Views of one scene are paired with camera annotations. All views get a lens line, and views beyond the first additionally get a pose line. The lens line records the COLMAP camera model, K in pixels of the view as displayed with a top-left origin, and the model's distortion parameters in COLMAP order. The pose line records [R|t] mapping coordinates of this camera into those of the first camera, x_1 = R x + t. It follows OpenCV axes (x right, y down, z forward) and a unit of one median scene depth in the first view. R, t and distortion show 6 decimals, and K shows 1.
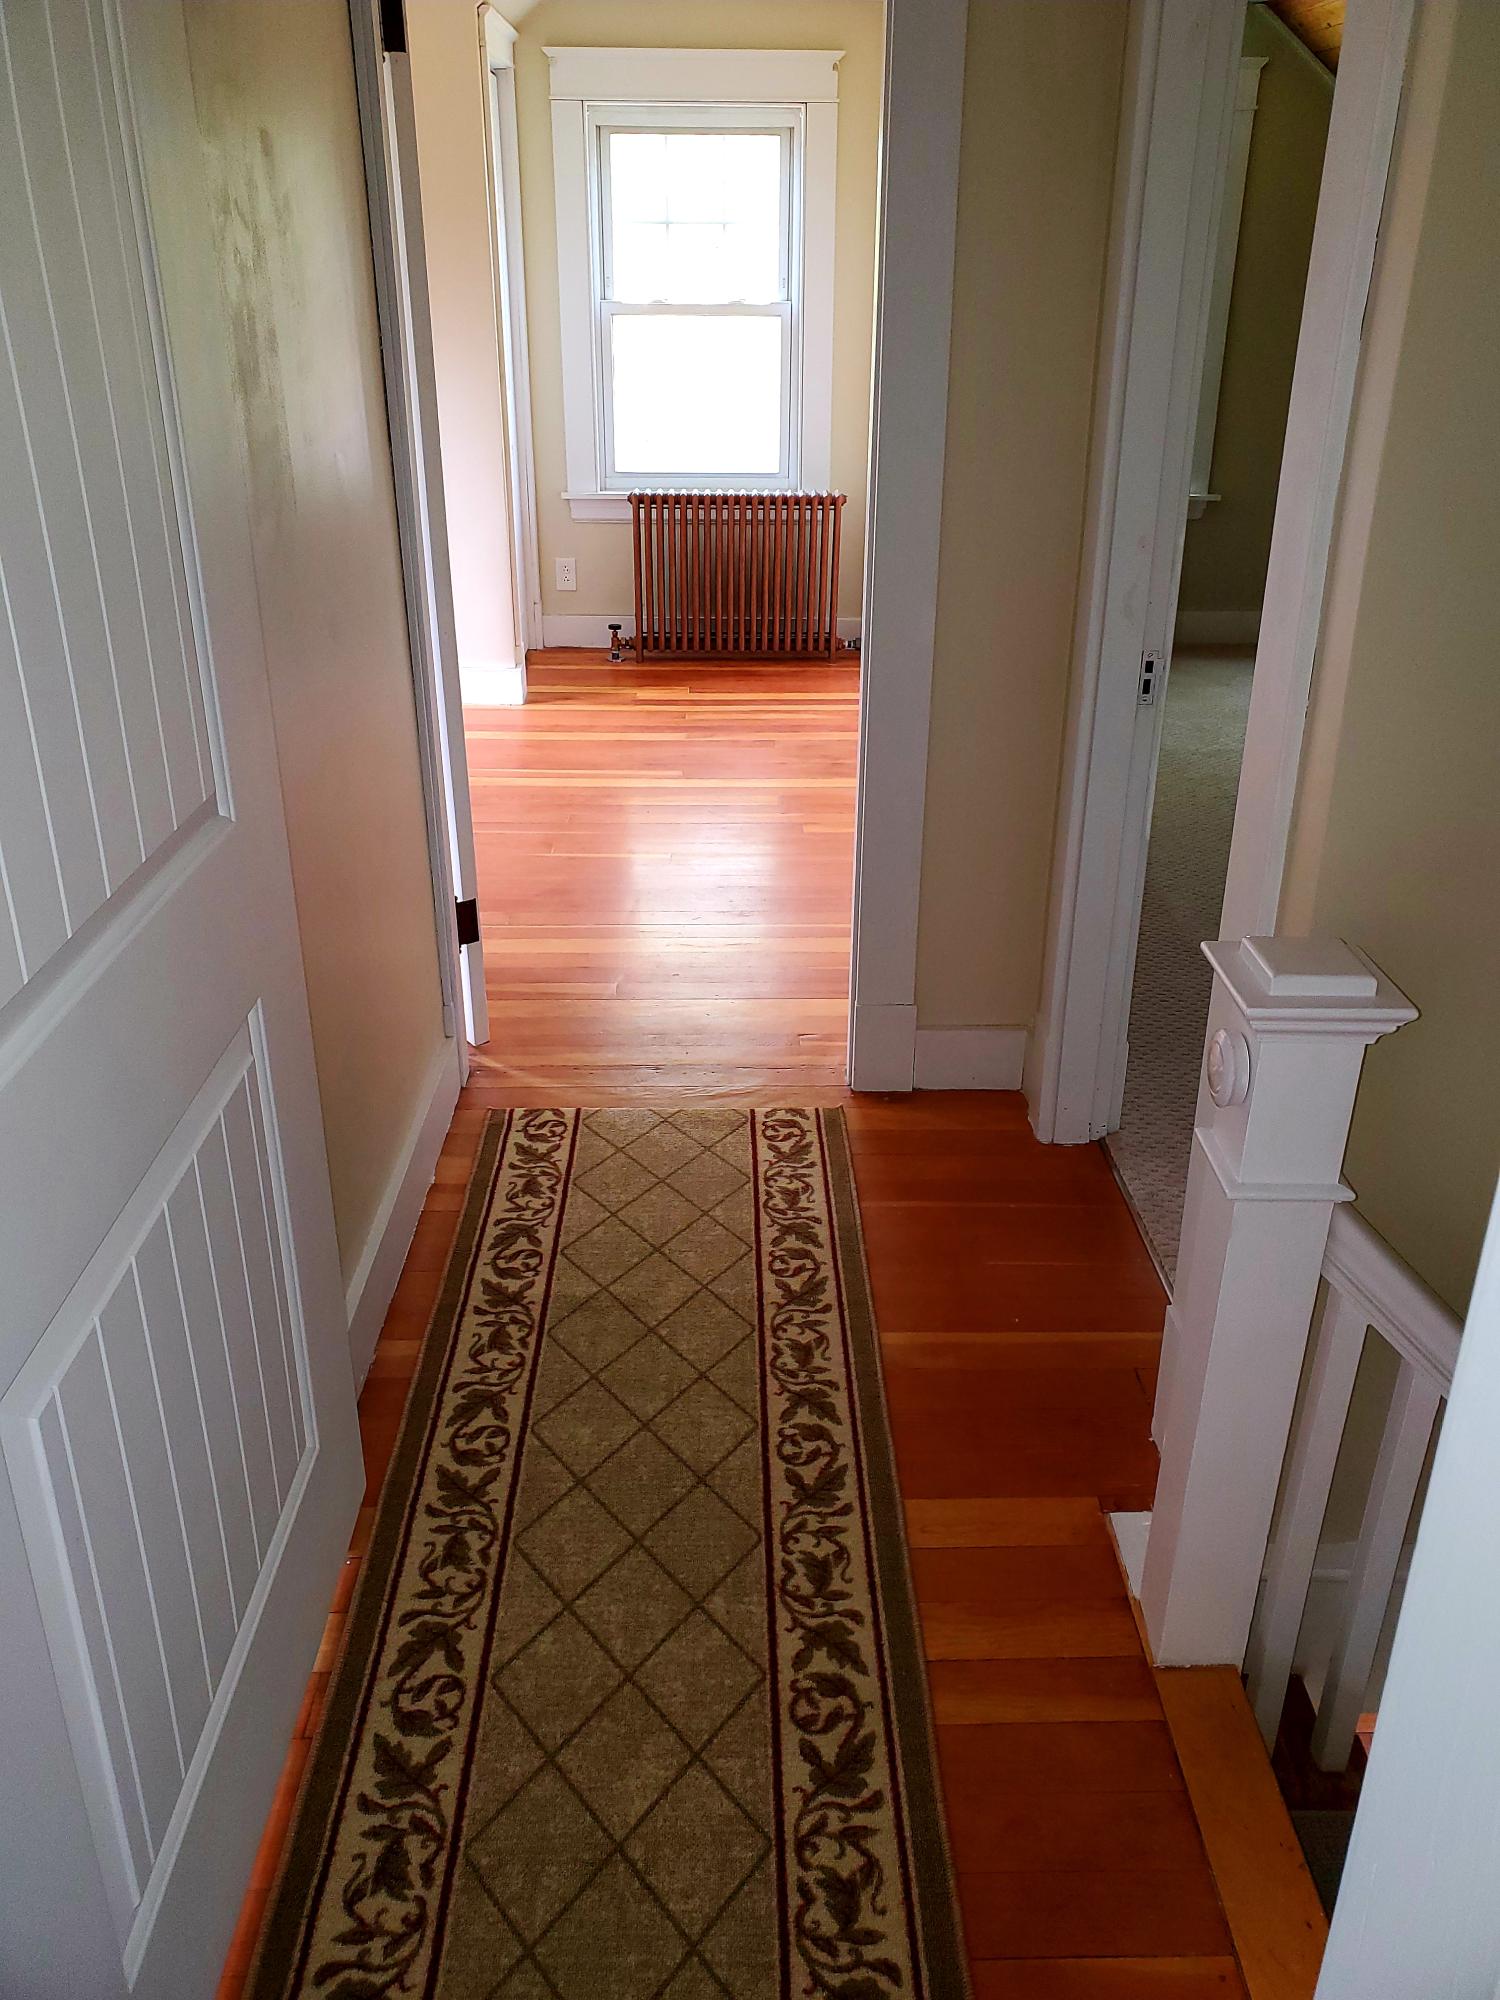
lens RADIAL K [[1633.5, 0, 752.3], [0, 1633.5, 995.5], [0, 0, 1]] dist [-0.003770, -0.000279]
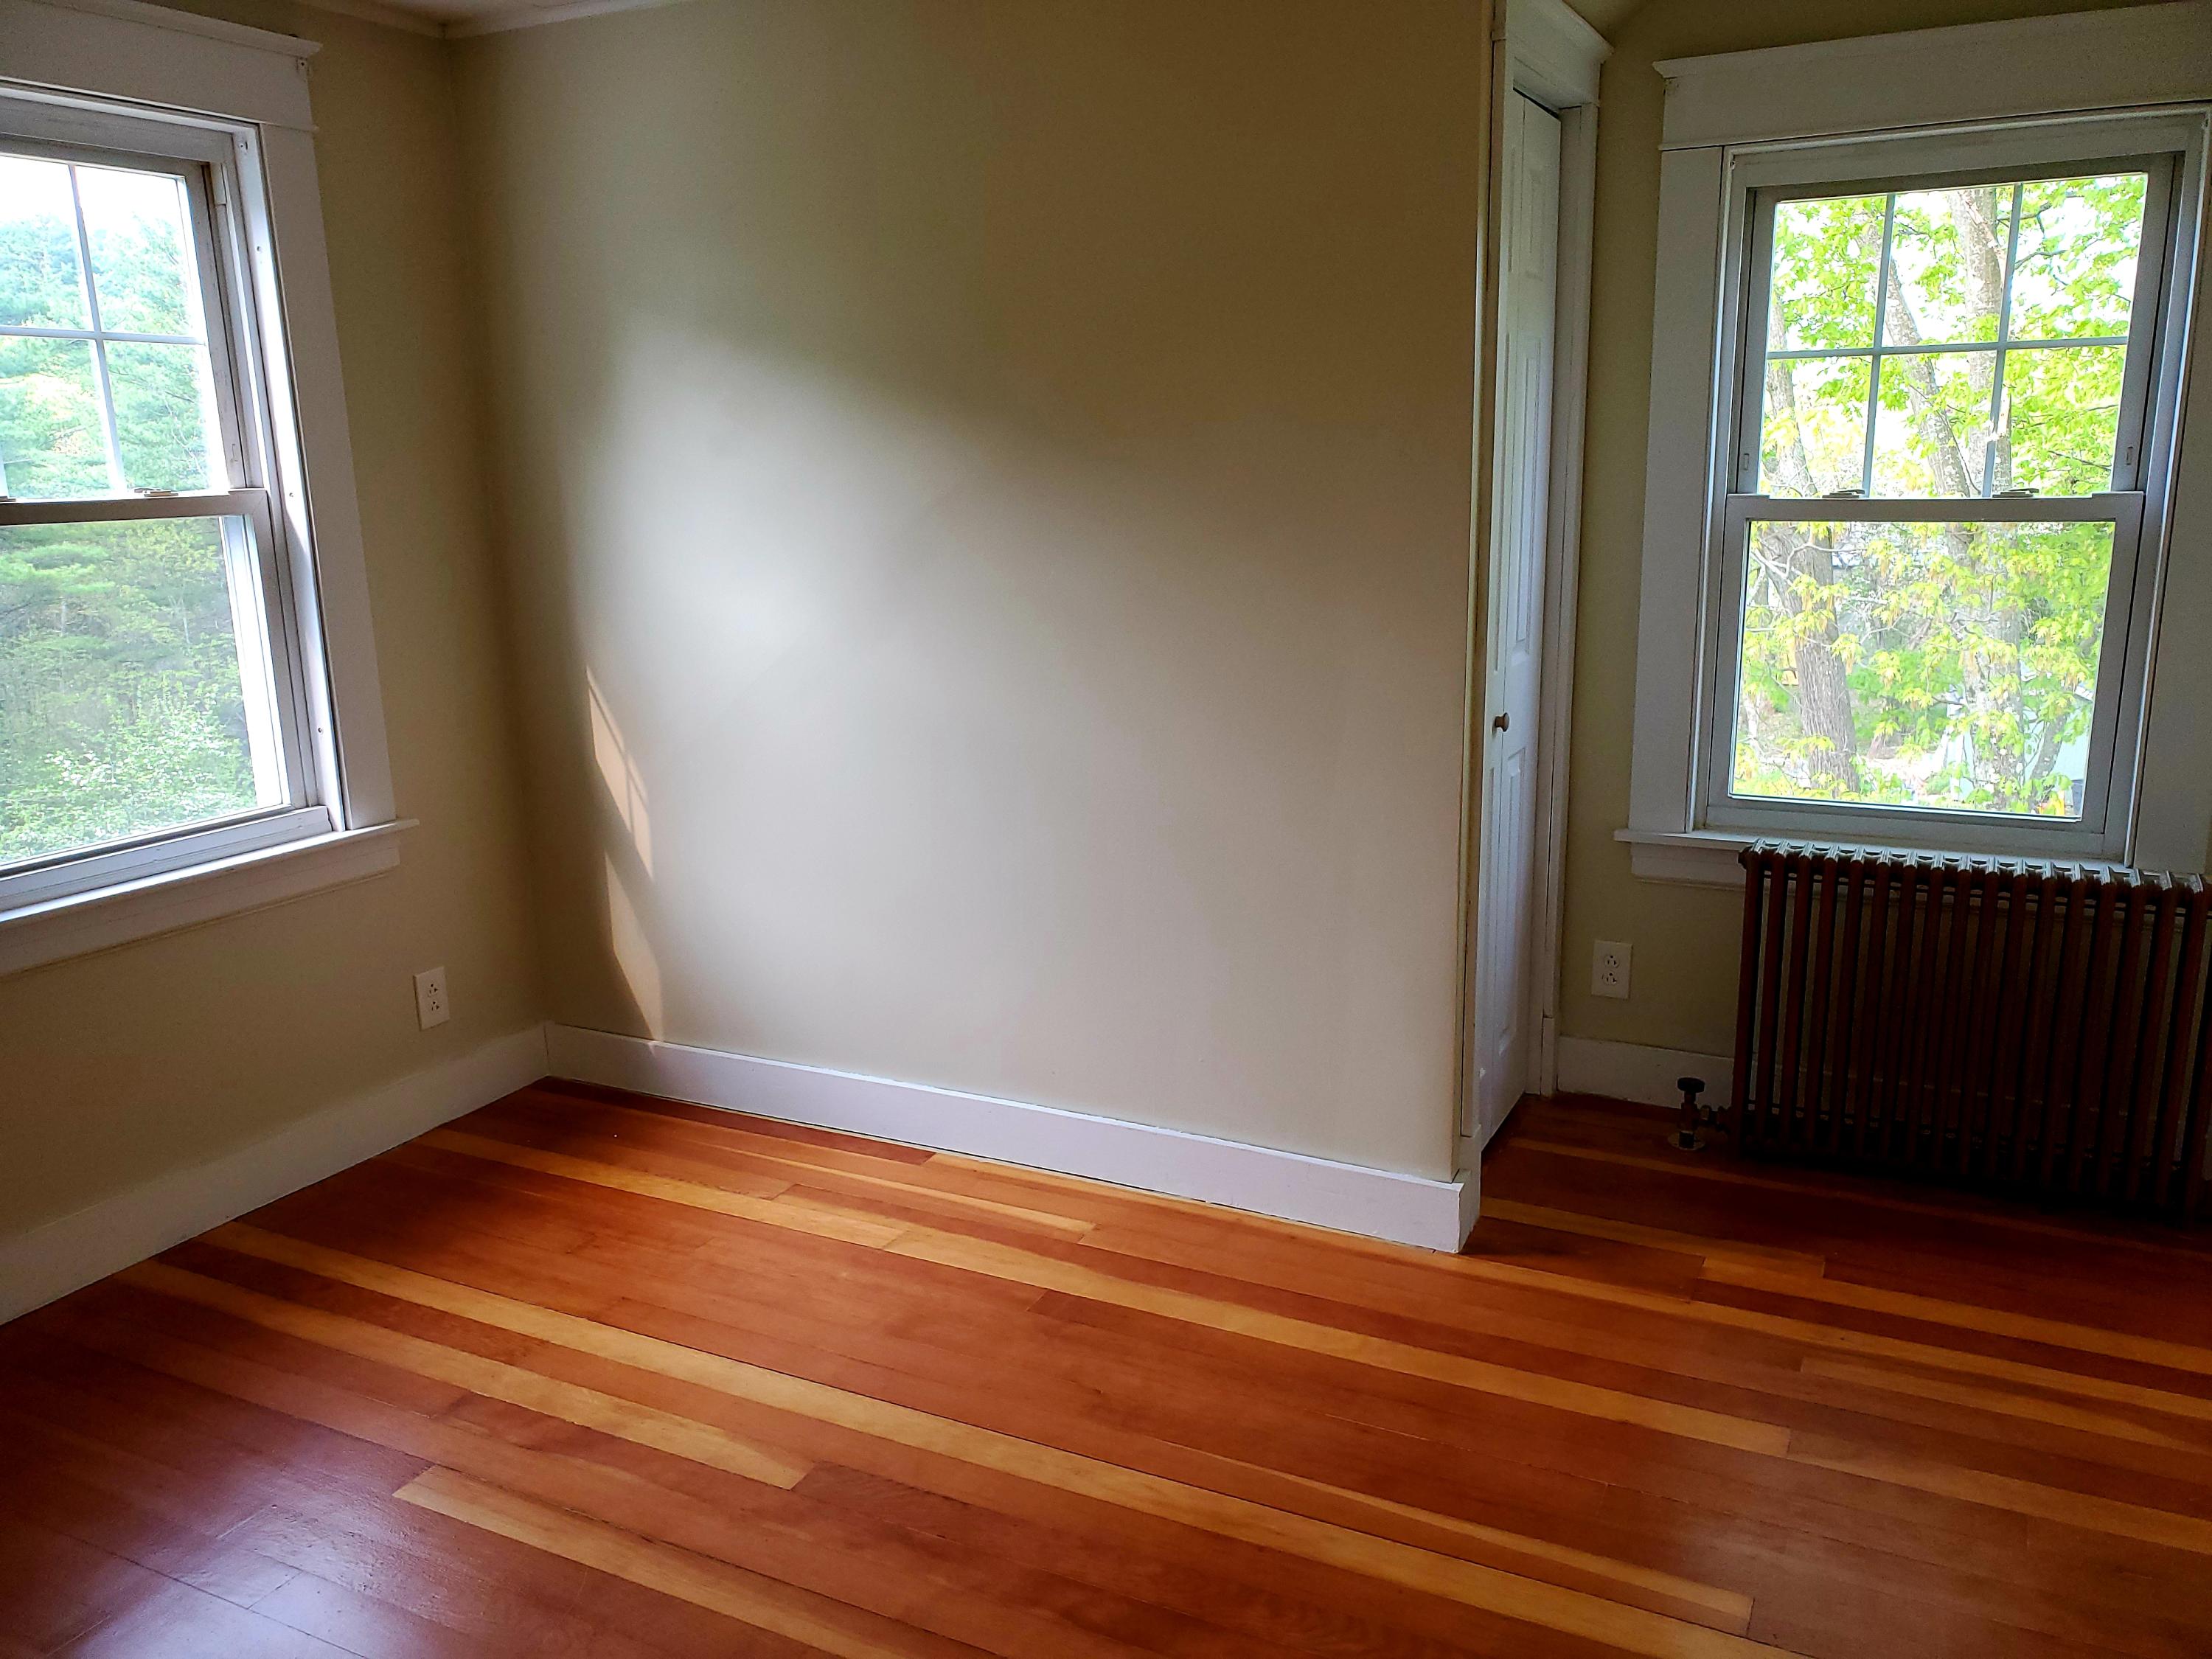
lens RADIAL K [[1728.4, 0, 1106.0], [0, 1728.4, 829.5], [0, 0, 1]] dist [0.041087, -0.004070]
pose [[0.885605, 0.083467, -0.456877, -0.002530], [-0.173899, 0.971752, -0.159554, -0.188564], [0.430653, 0.220752, 0.875103, 0.424476]]
